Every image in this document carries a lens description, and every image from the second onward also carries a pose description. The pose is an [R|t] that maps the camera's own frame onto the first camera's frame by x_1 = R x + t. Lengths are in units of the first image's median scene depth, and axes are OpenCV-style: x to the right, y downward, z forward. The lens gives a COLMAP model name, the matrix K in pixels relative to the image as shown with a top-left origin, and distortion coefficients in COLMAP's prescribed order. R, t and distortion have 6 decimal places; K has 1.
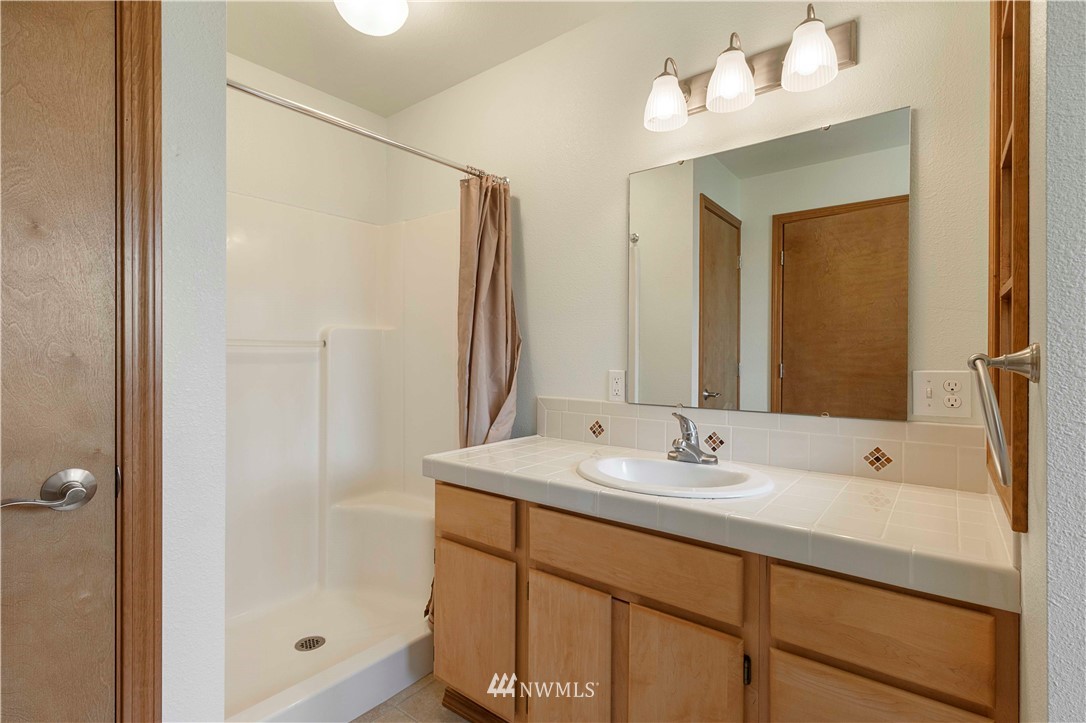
lens RADIAL K [[514.0, 0, 542.0], [0, 514.0, 348.8], [0, 0, 1]] dist [0.001145, 0.000476]
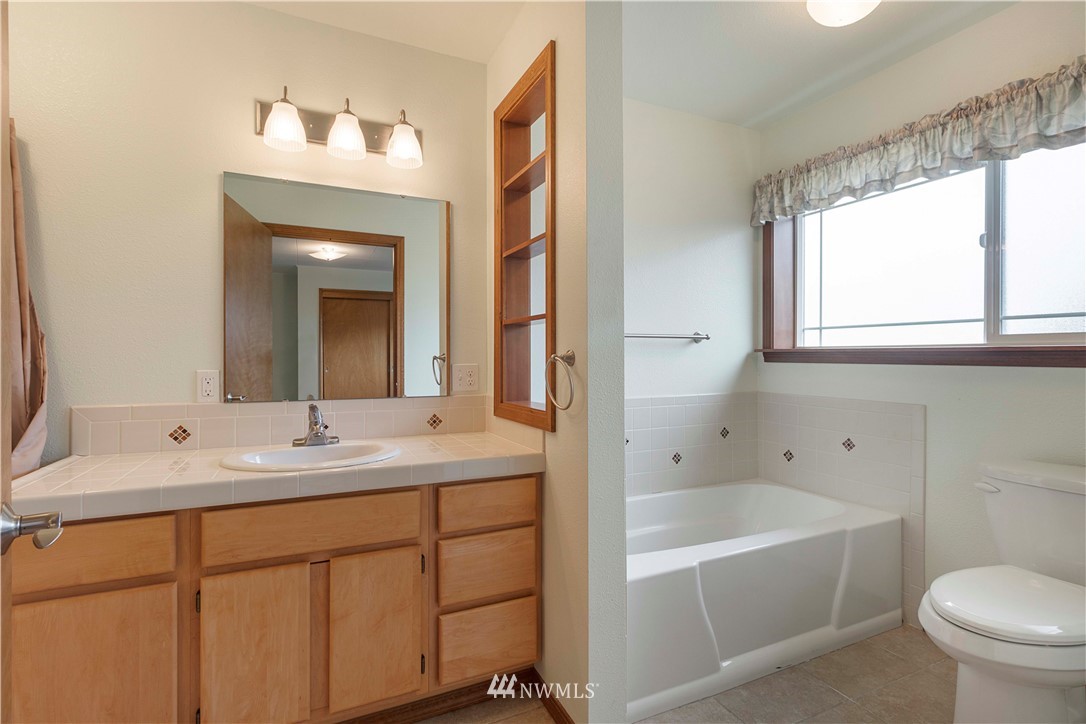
lens RADIAL K [[512.1, 0, 550.6], [0, 512.1, 338.9], [0, 0, 1]] dist [-0.002806, -0.000622]
pose [[0.443426, 0.027479, 0.895890, -0.597294], [-0.013593, 0.999621, -0.023933, -0.003107], [-0.896208, -0.001565, 0.443631, -0.001174]]
